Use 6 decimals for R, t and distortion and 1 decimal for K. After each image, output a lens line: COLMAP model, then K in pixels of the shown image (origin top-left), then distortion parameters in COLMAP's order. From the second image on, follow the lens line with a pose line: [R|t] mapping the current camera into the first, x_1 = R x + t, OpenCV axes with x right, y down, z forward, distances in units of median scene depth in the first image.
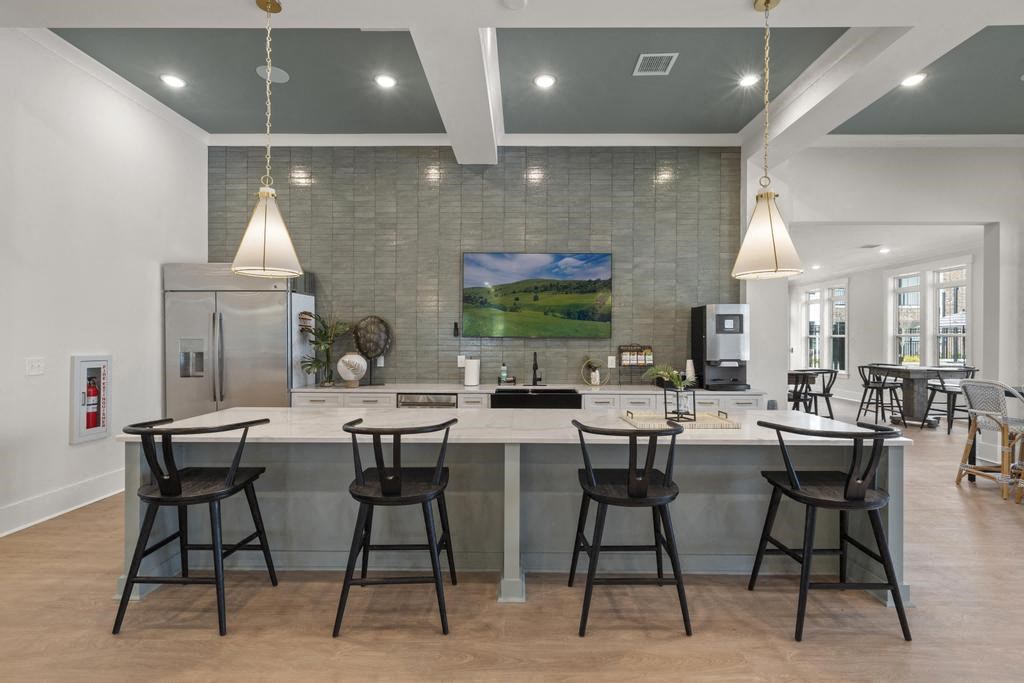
lens RADIAL K [[466.2, 0, 515.4], [0, 466.2, 337.8], [0, 0, 1]] dist [0.001321, -0.001951]
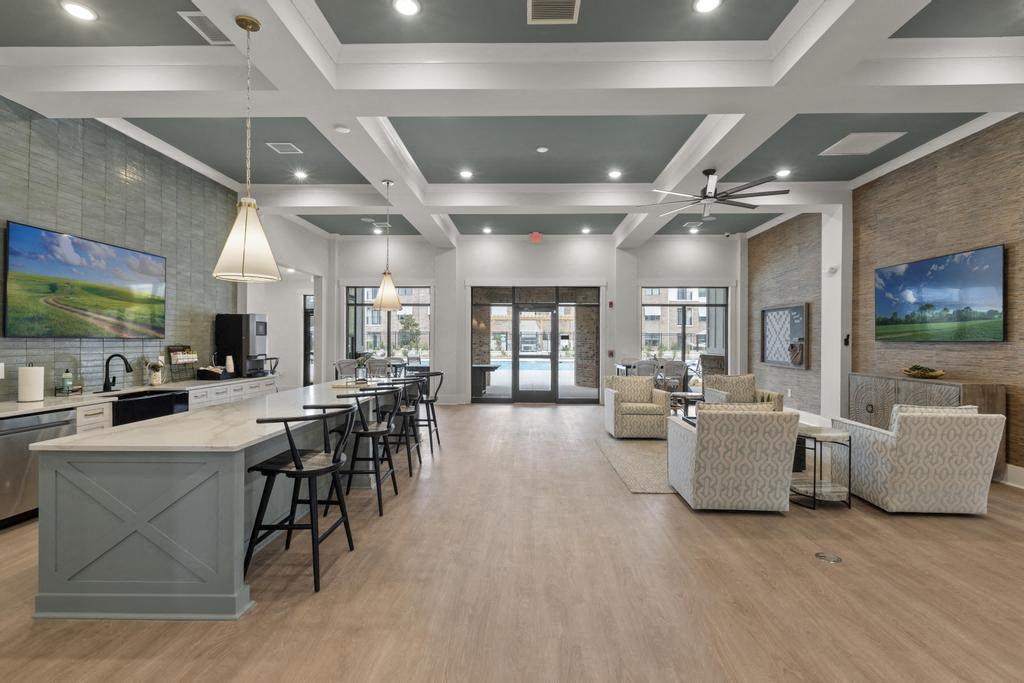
lens RADIAL K [[466.2, 0, 518.6], [0, 466.2, 337.3], [0, 0, 1]] dist [0.001321, -0.001951]
pose [[0.013570, 0.001835, 0.999906, -0.829343], [-0.016637, 0.999860, -0.001609, -0.013908], [-0.999770, -0.016614, 0.013599, 0.187945]]
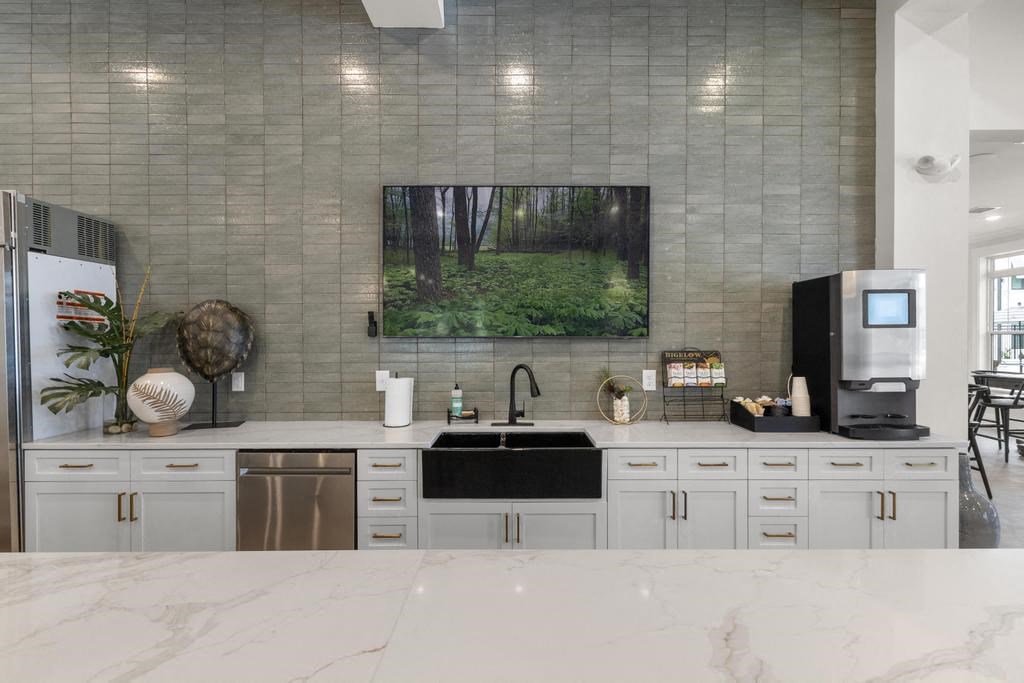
lens RADIAL K [[466.2, 0, 511.6], [0, 466.2, 343.8], [0, 0, 1]] dist [0.001321, -0.001951]
pose [[0.999965, -0.006261, 0.005609, 0.037150], [0.006194, 0.999910, 0.011929, 0.000106], [-0.005683, -0.011894, 0.999913, 0.438524]]
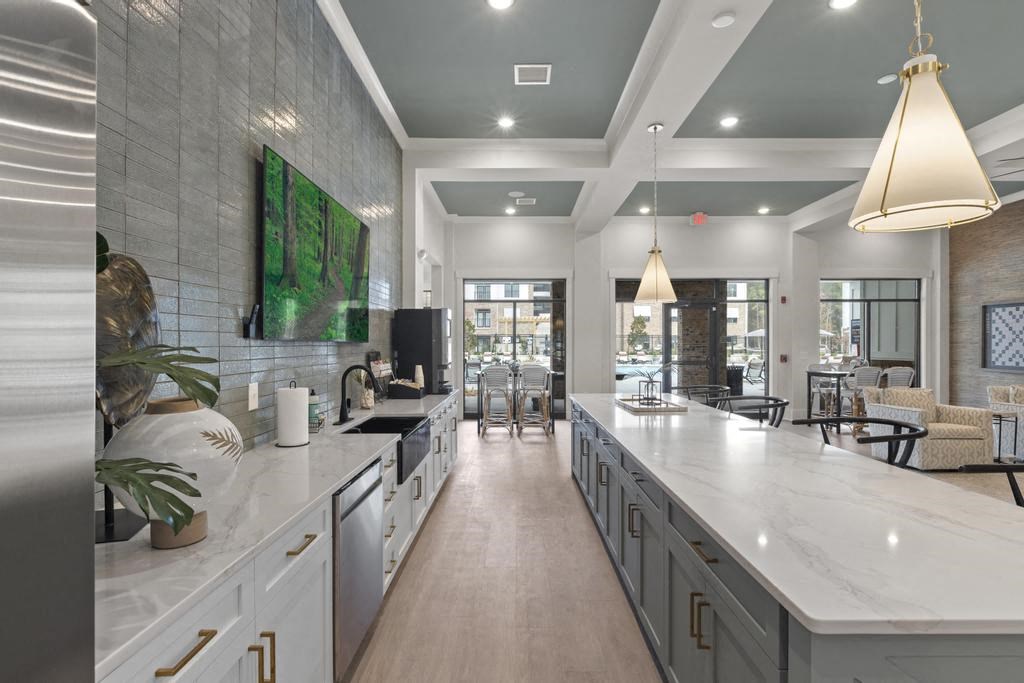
lens RADIAL K [[485.4, 0, 513.1], [0, 485.4, 346.1], [0, 0, 1]] dist [-0.003853, -0.000207]
pose [[-0.006383, -0.006916, 0.999956, -0.568393], [-0.011328, 0.999912, 0.006843, -0.000708], [-0.999915, -0.011284, -0.006461, 0.767905]]
